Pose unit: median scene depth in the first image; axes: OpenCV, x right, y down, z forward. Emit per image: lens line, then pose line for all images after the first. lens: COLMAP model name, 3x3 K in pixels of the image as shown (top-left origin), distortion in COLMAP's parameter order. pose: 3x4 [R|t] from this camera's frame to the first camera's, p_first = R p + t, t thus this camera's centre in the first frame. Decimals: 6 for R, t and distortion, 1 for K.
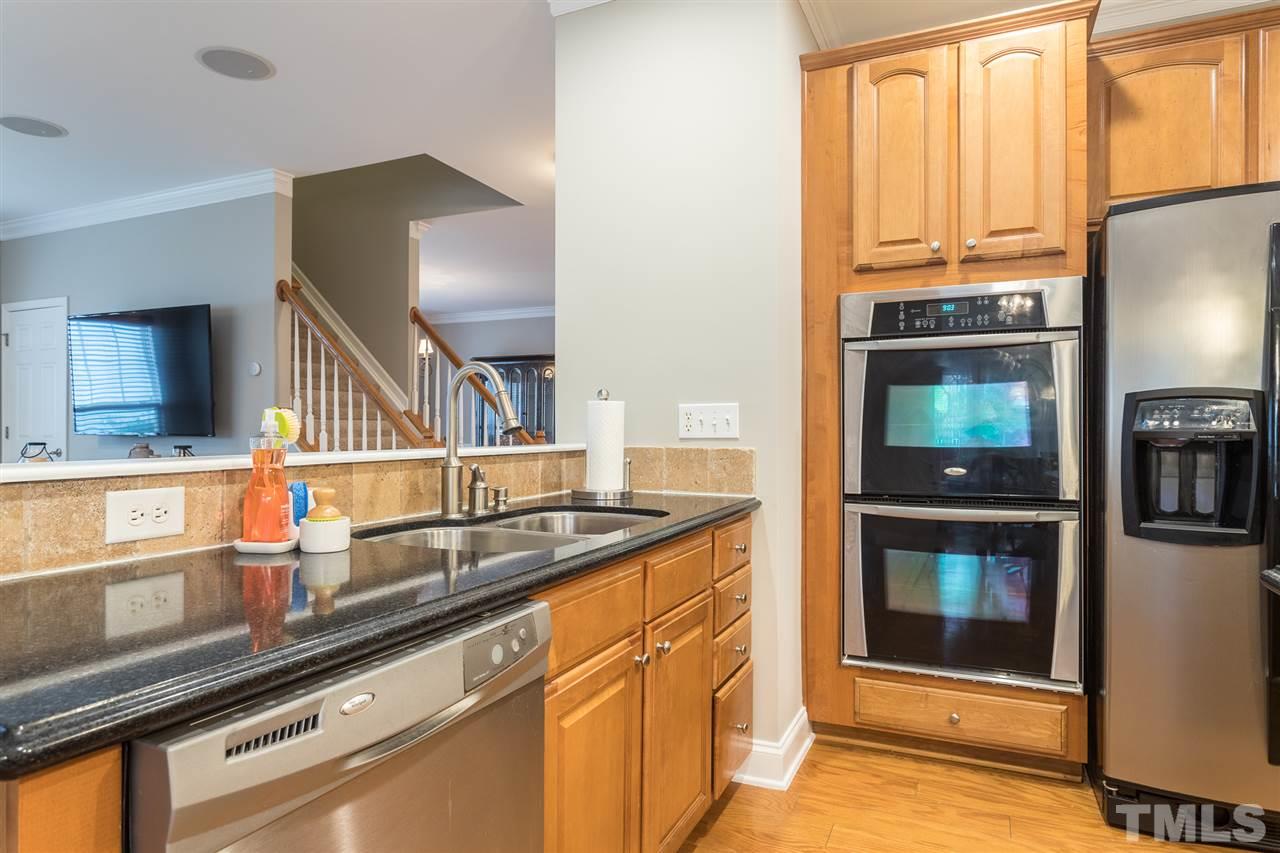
lens RADIAL K [[743.0, 0, 640.8], [0, 743.0, 432.4], [0, 0, 1]] dist [0.000846, -0.000214]
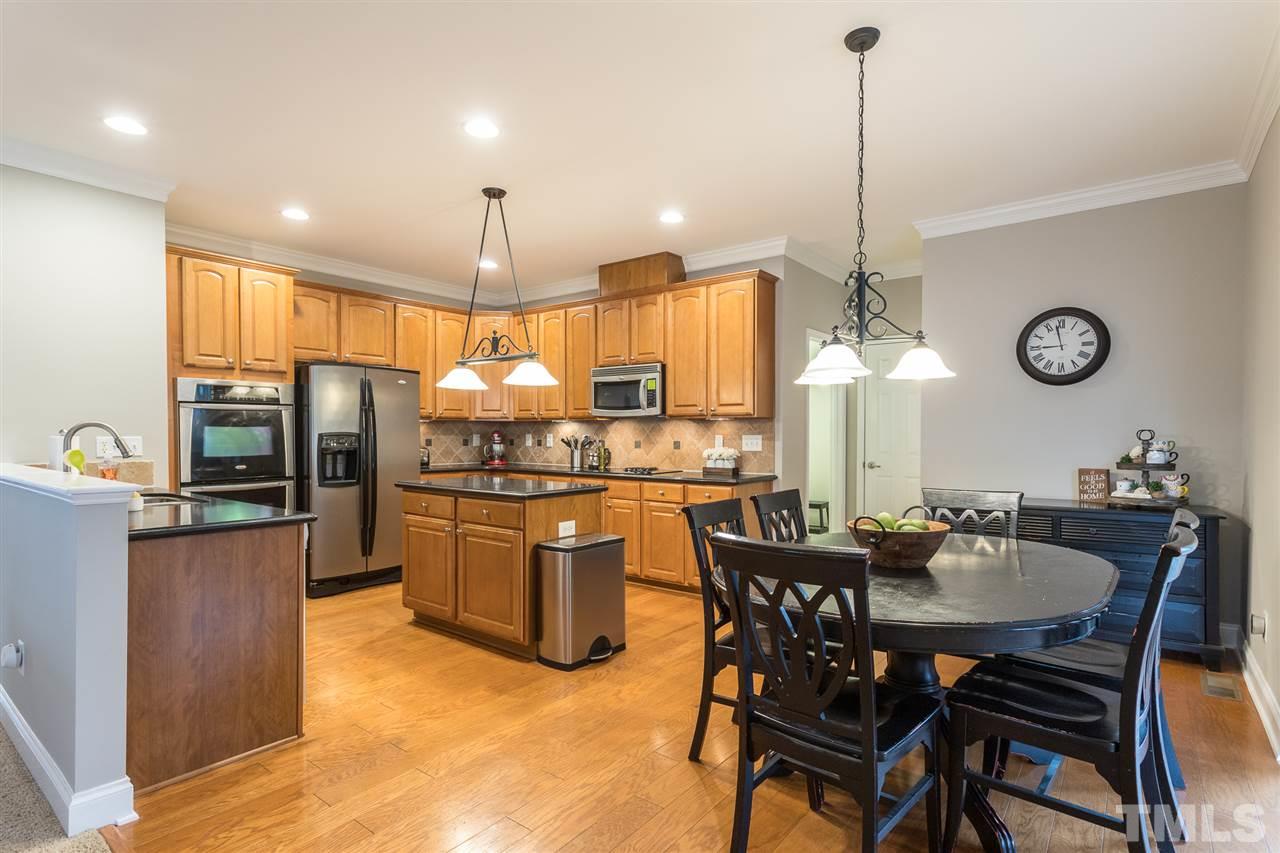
lens RADIAL K [[648.3, 0, 652.5], [0, 648.3, 434.8], [0, 0, 1]] dist [0.008921, 0.000024]
pose [[0.237542, -0.005852, 0.971360, -1.126693], [0.003689, 0.999980, 0.005122, -0.047090], [-0.971370, 0.002367, 0.237559, -0.607532]]
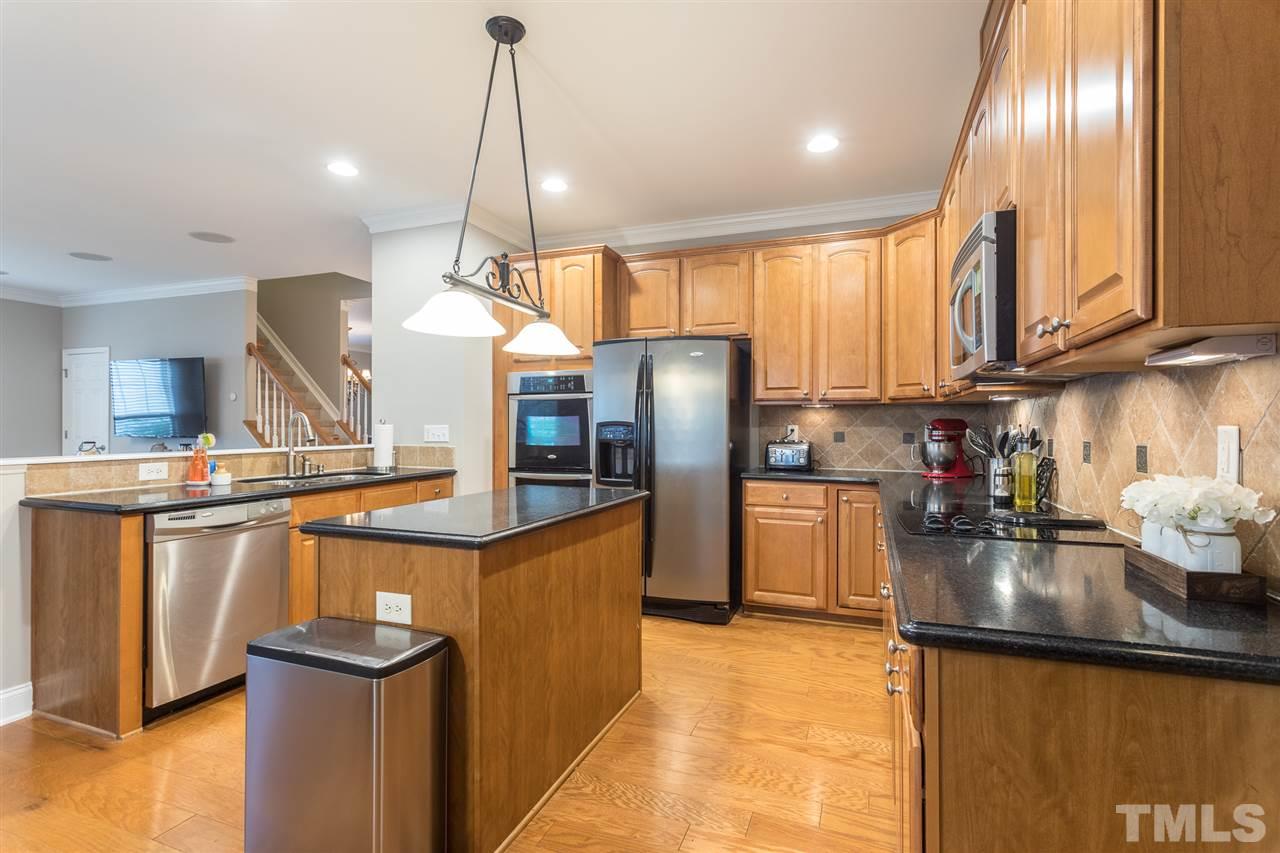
lens RADIAL K [[617.2, 0, 634.0], [0, 617.2, 419.4], [0, 0, 1]] dist [0.011284, -0.000089]
pose [[0.998494, 0.000169, 0.054868, 0.564998], [0.000572, 0.999909, -0.013478, -0.031939], [-0.054865, 0.013489, 0.998403, -0.804152]]
